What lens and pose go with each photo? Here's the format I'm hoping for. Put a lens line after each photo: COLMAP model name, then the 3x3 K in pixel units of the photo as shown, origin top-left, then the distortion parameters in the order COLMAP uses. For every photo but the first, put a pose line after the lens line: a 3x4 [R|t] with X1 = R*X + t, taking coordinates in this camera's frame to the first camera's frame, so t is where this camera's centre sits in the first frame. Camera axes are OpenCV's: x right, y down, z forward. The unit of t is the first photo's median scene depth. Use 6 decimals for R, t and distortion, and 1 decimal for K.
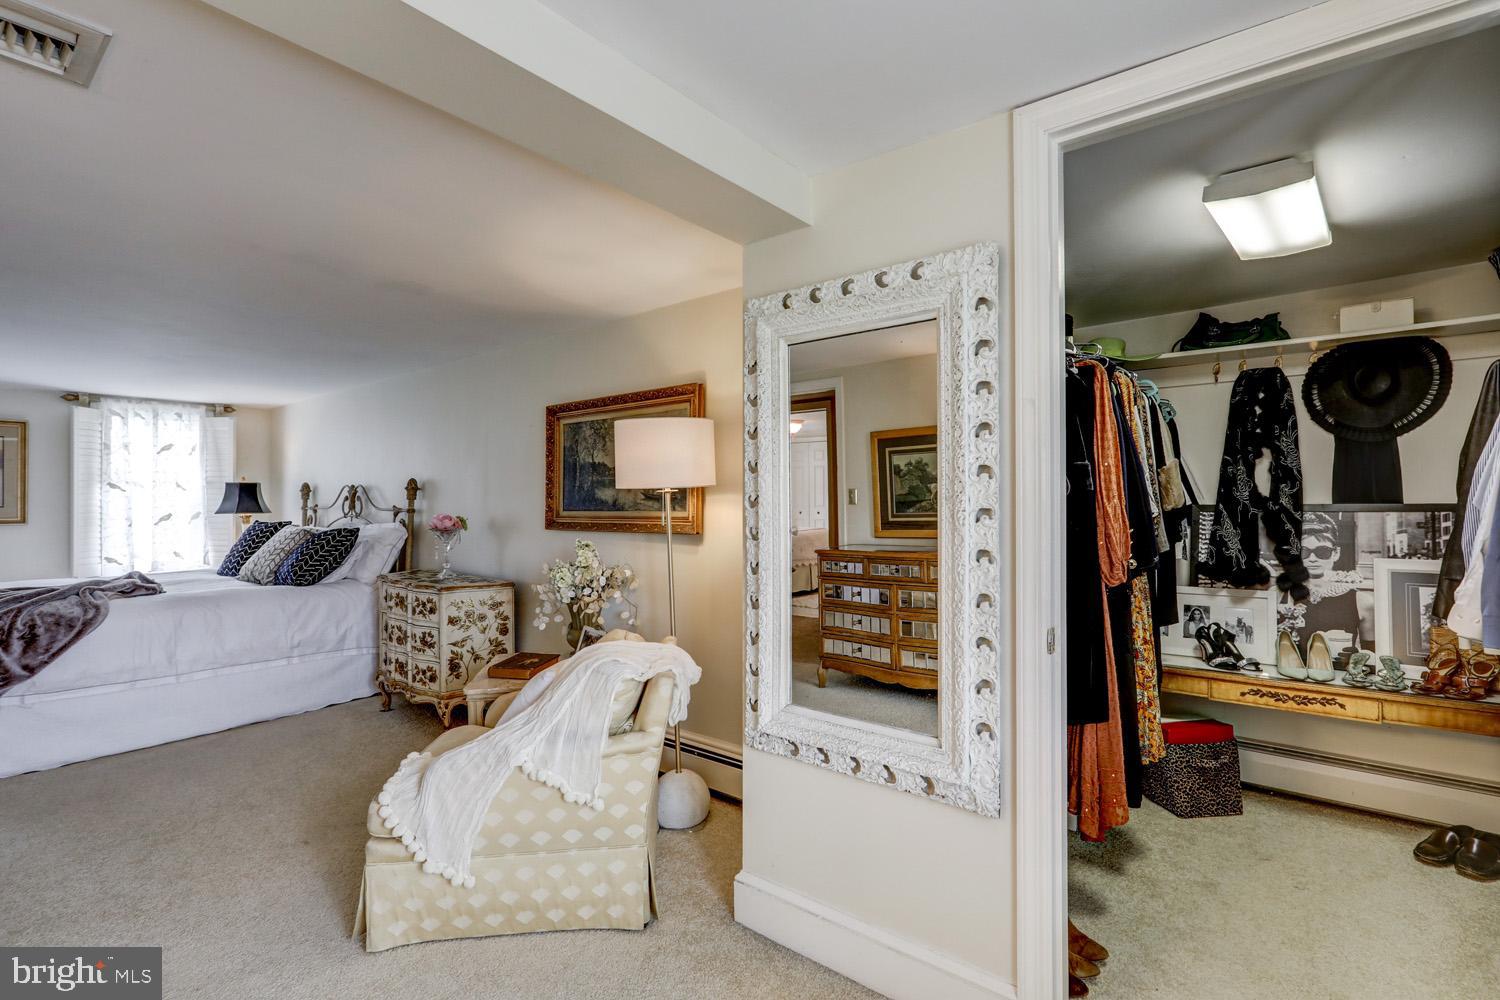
lens RADIAL K [[725.3, 0, 758.4], [0, 725.3, 495.3], [0, 0, 1]] dist [0.002164, 0.000467]
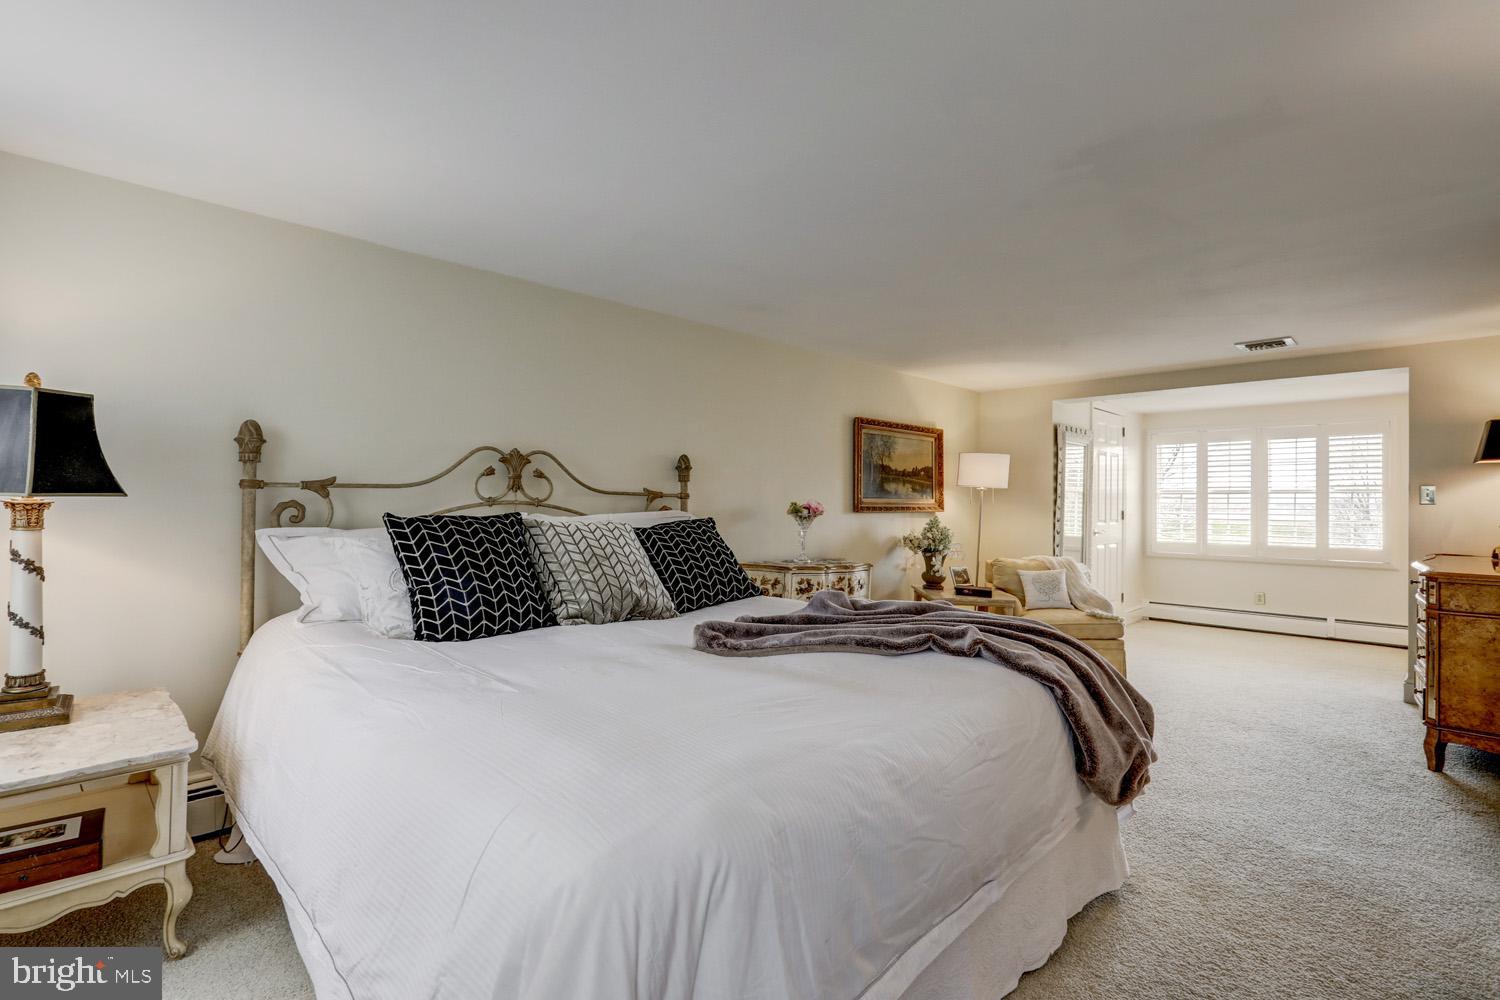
lens RADIAL K [[725.3, 0, 745.6], [0, 725.3, 494.7], [0, 0, 1]] dist [0.002164, 0.000467]
pose [[0.080149, 0.010882, 0.996724, -1.406766], [-0.025505, 0.999635, -0.008863, 0.028148], [-0.996457, -0.024712, 0.080397, 0.968714]]
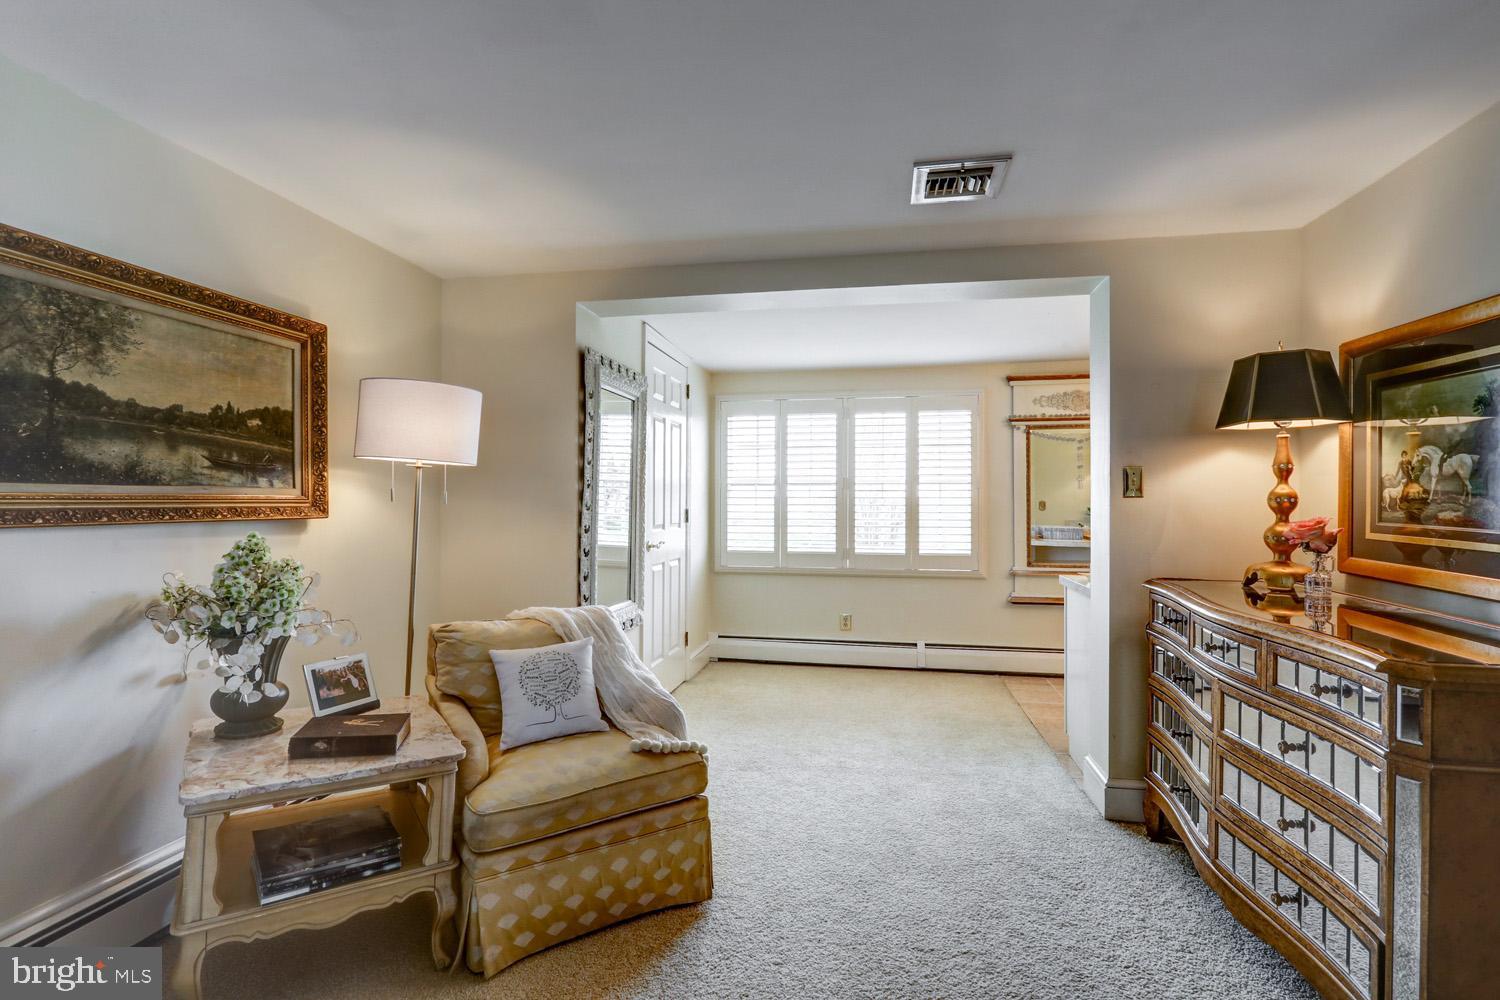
lens RADIAL K [[725.3, 0, 750.1], [0, 725.3, 497.6], [0, 0, 1]] dist [0.002164, 0.000467]
pose [[-0.487141, 0.001922, 0.873321, -0.713562], [-0.018622, 0.999747, -0.012587, 0.023159], [-0.873125, -0.022394, -0.486982, 0.703090]]
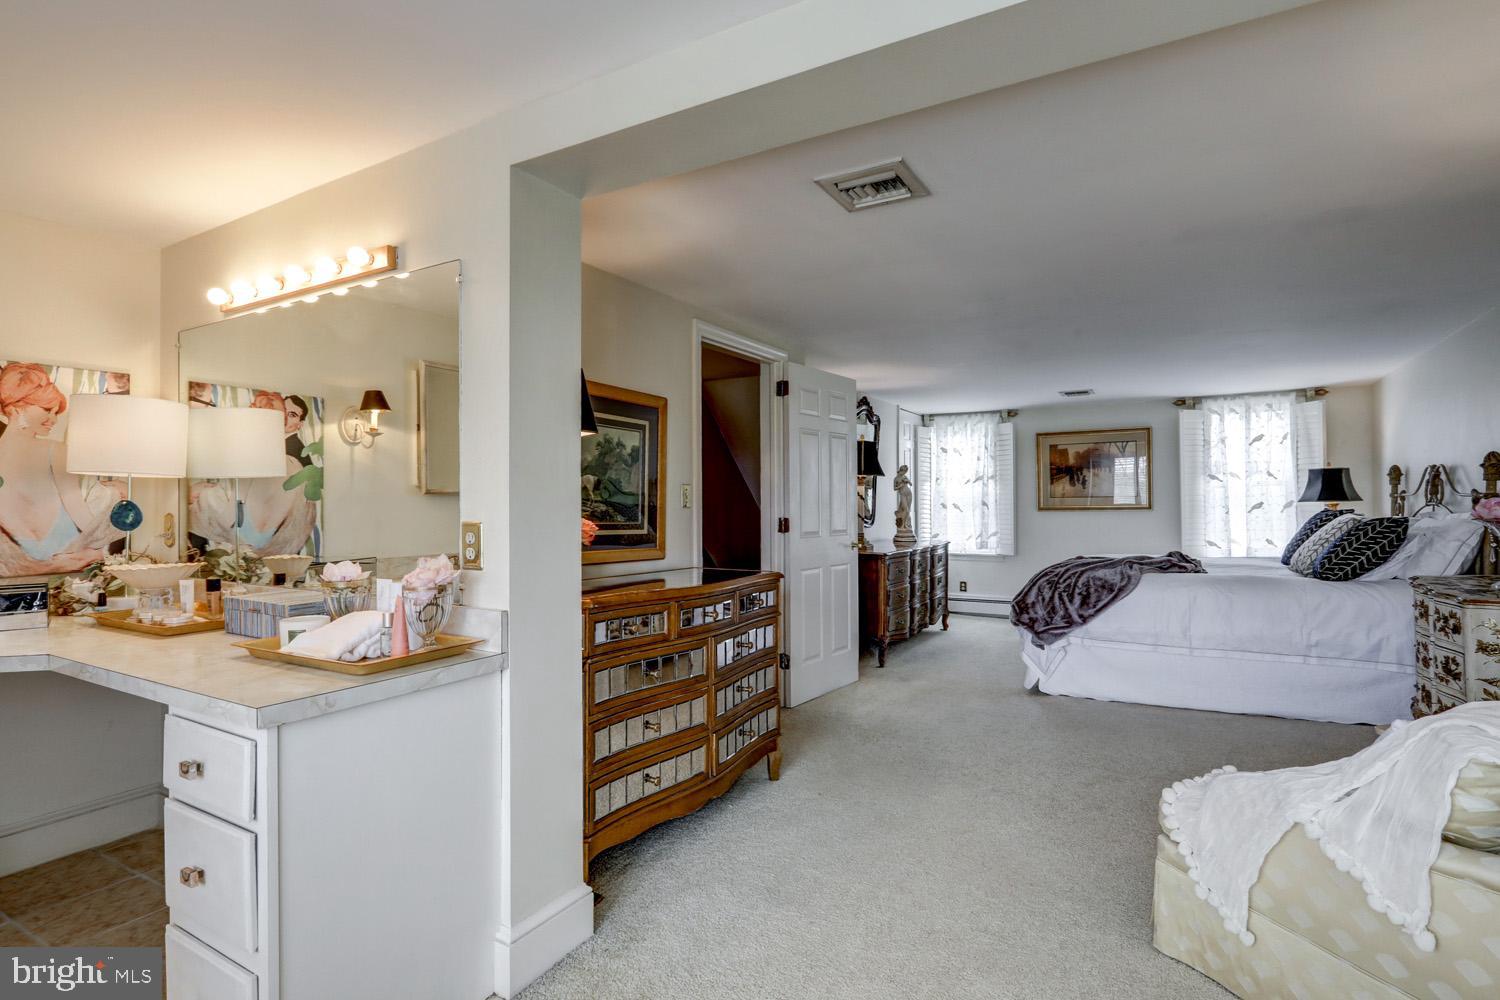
lens RADIAL K [[725.3, 0, 723.7], [0, 725.3, 499.6], [0, 0, 1]] dist [0.002164, 0.000467]
pose [[0.142375, -0.004949, -0.989800, 0.153154], [0.021130, 0.999775, -0.001959, 0.011247], [0.989587, -0.020635, 0.142447, 0.139461]]
